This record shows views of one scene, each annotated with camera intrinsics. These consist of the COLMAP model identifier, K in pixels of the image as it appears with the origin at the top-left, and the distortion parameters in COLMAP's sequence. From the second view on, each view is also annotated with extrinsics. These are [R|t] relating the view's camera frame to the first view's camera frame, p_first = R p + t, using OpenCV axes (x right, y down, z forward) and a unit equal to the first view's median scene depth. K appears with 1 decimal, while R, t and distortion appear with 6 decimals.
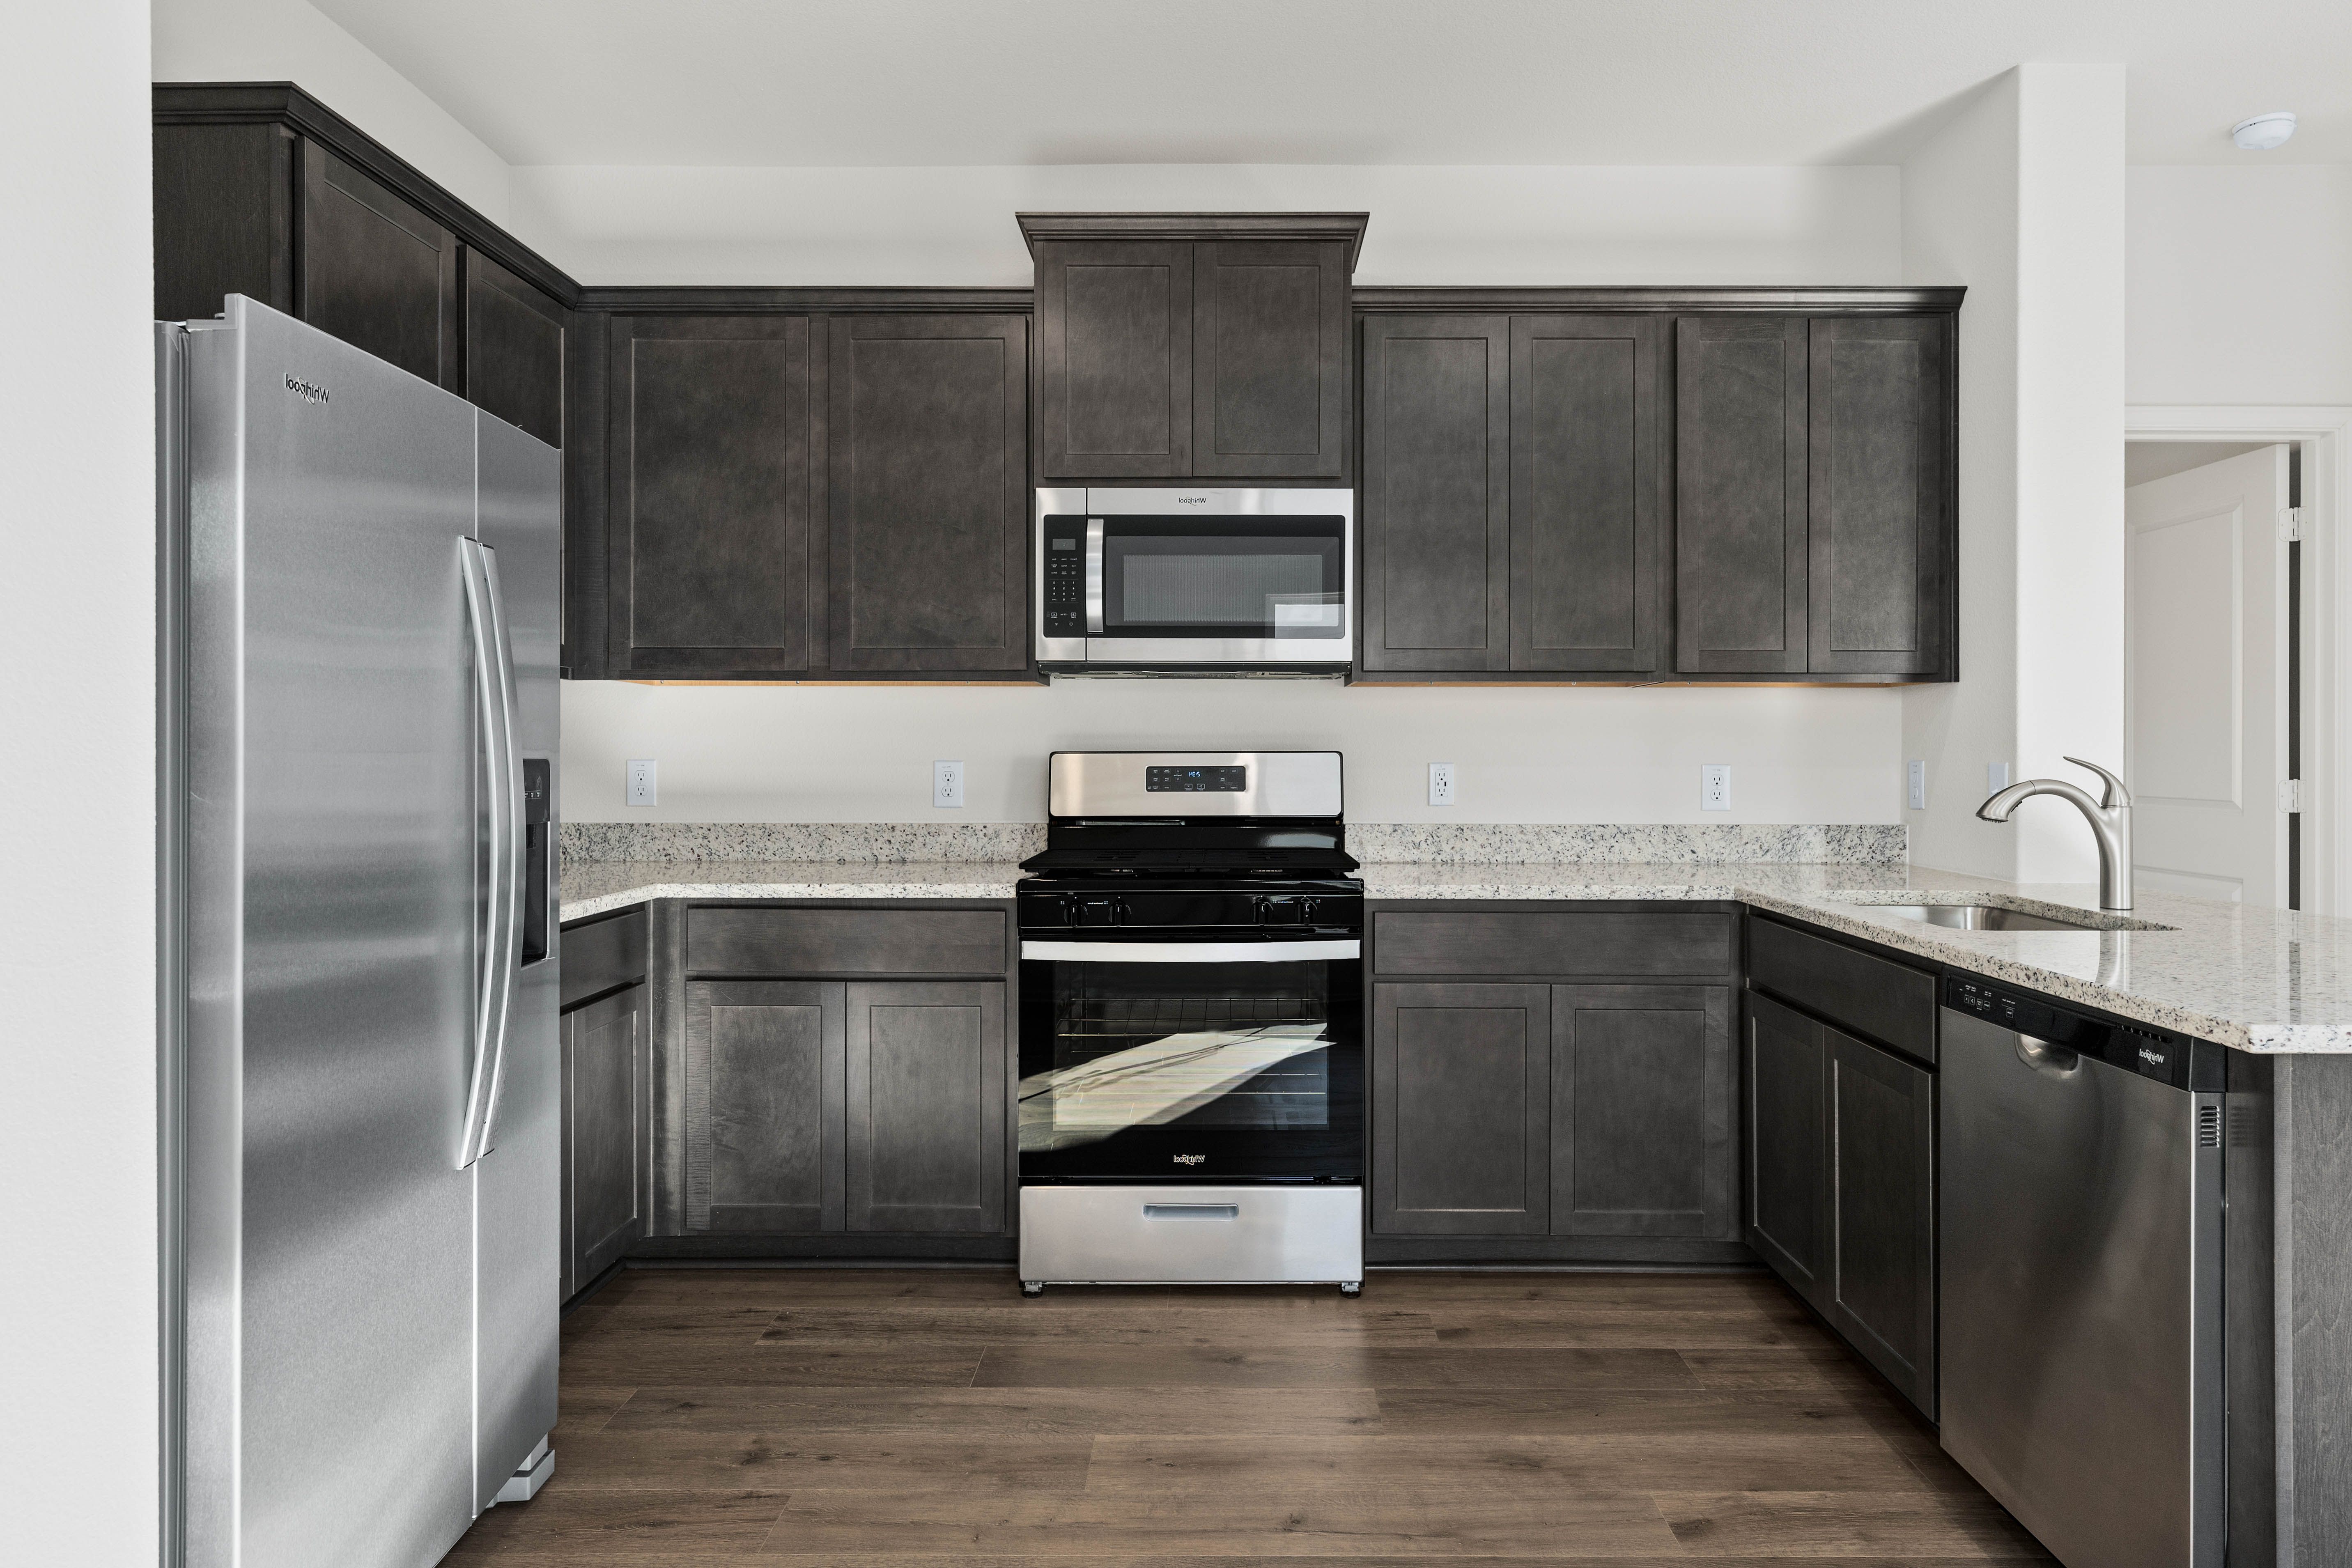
lens RADIAL K [[1463.2, 0, 1223.2], [0, 1463.2, 756.8], [0, 0, 1]] dist [-0.000100, 0.000292]
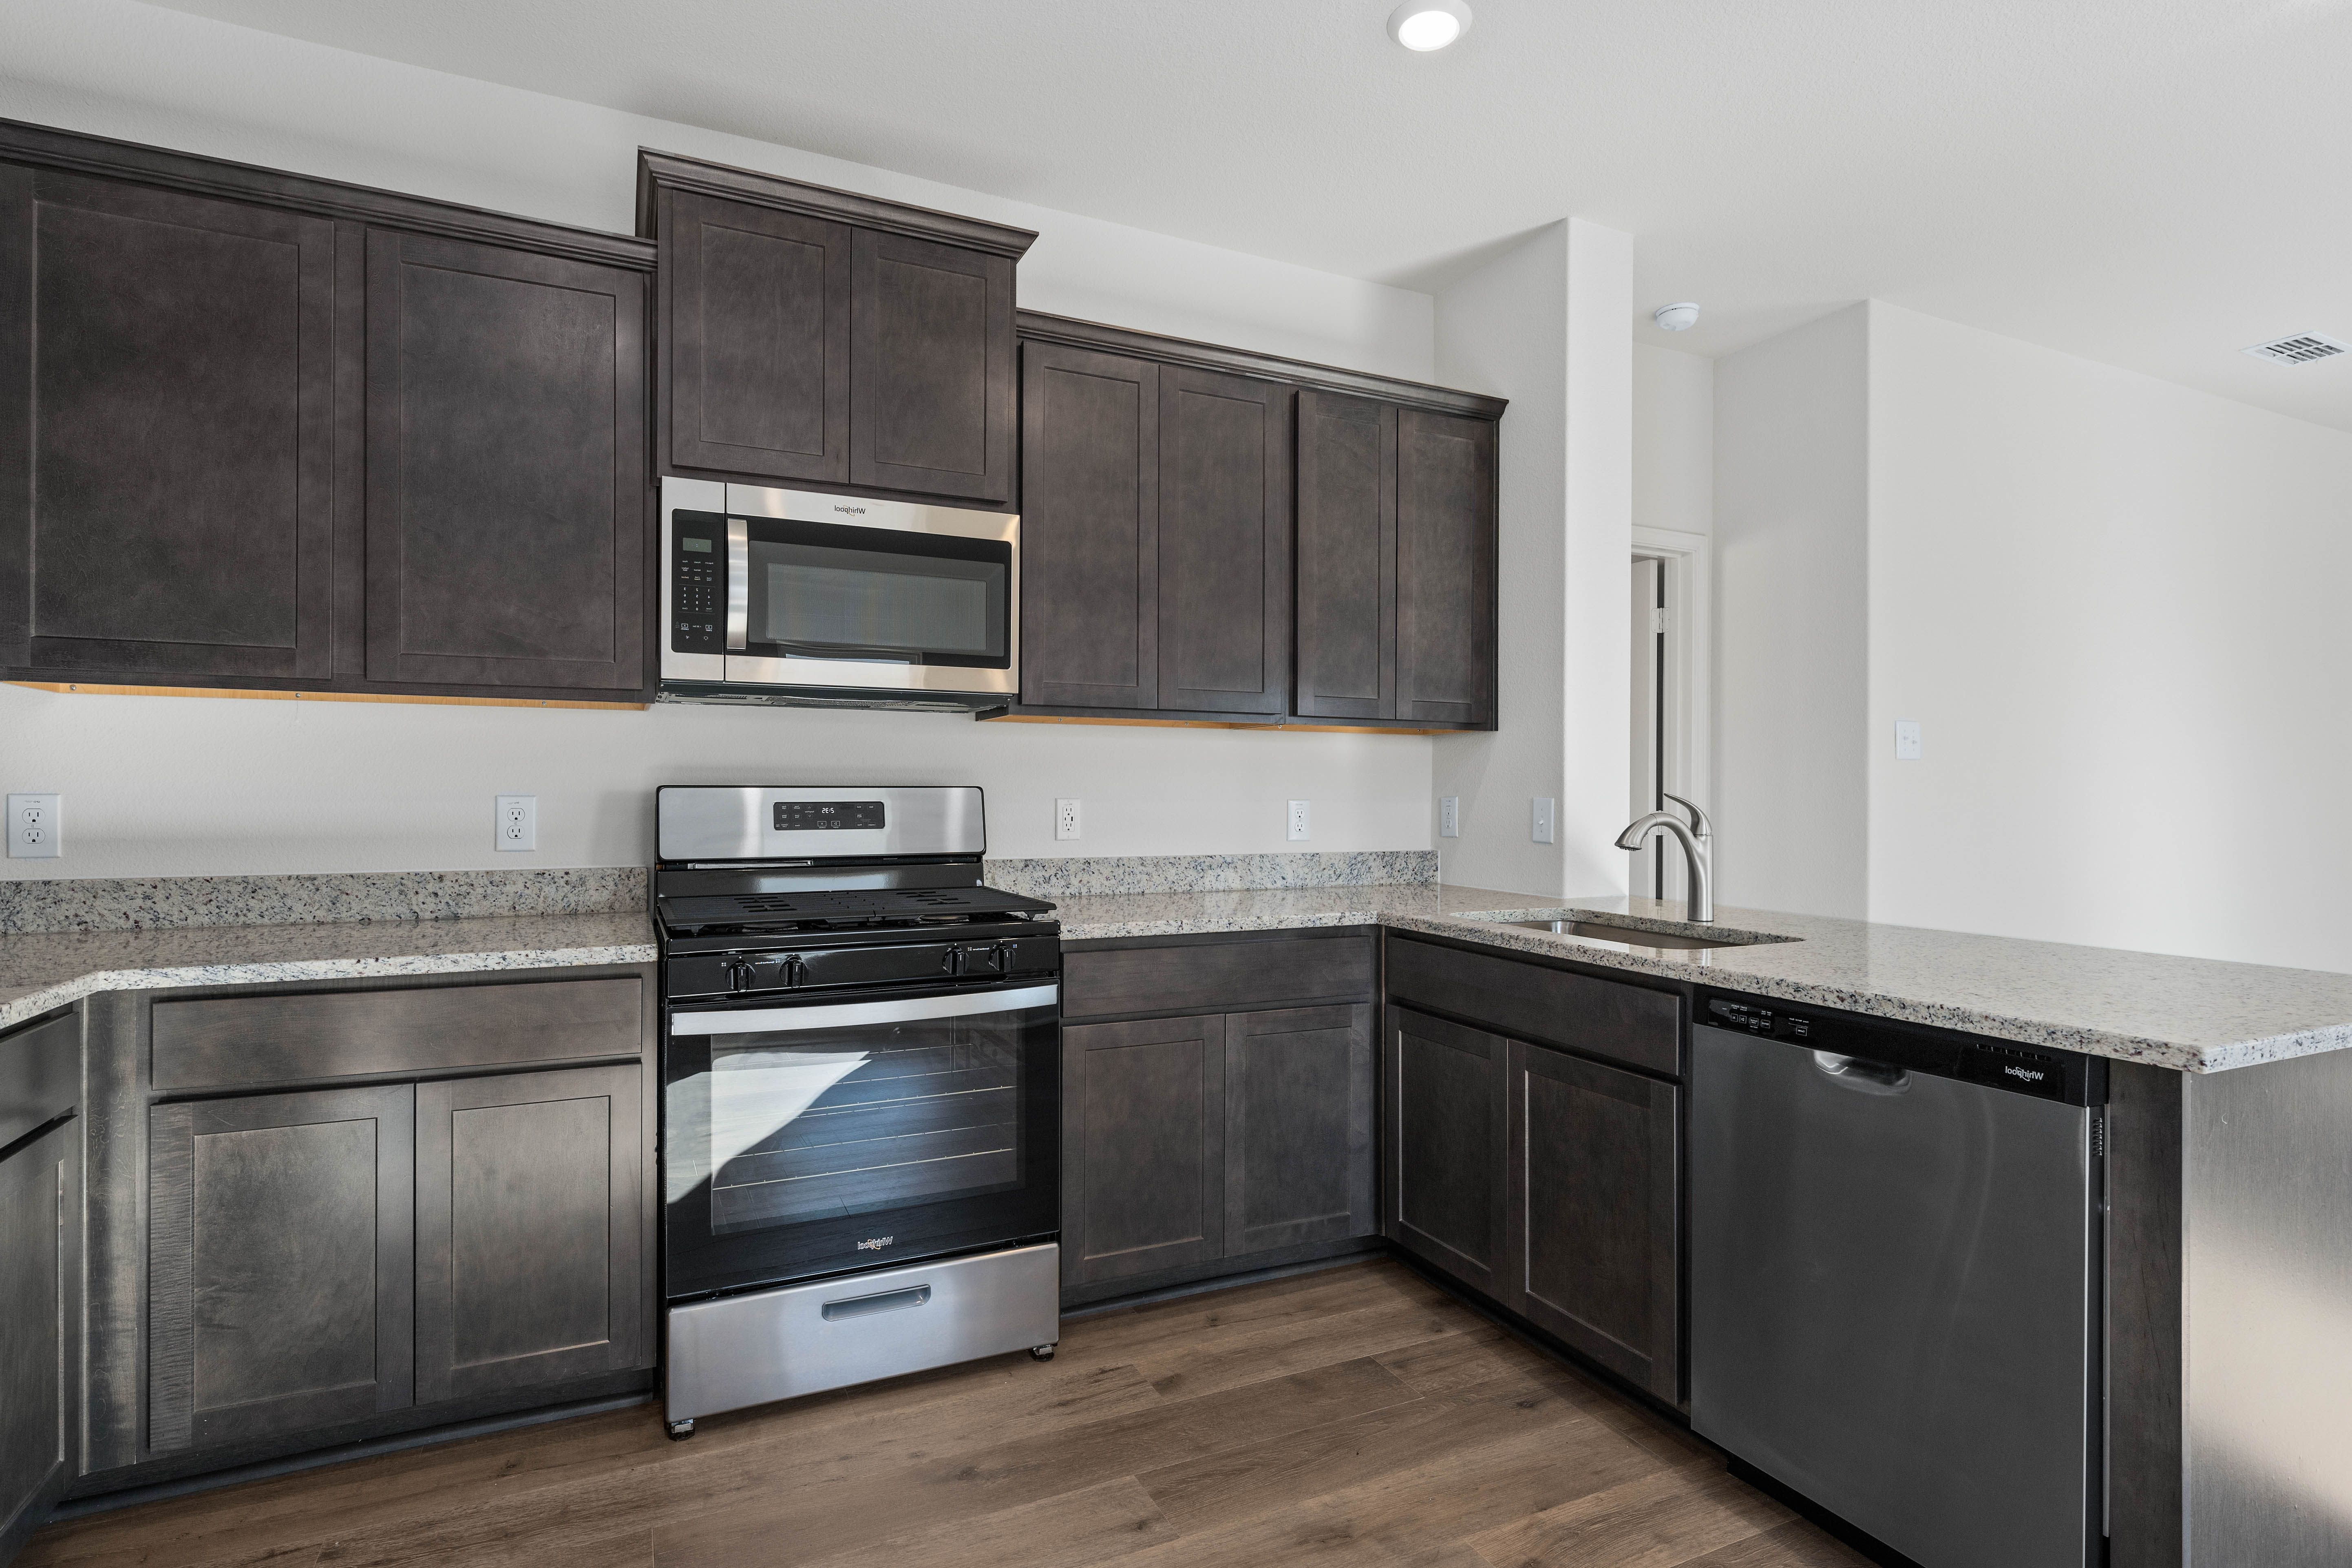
lens RADIAL K [[1178.3, 0, 1176.1], [0, 1178.3, 795.2], [0, 0, 1]] dist [-0.000300, -0.000372]
pose [[0.901872, 0.001069, 0.432002, -0.160534], [-0.002193, 0.999995, 0.002102, -0.000047], [-0.431998, -0.002843, 0.901870, 0.261929]]
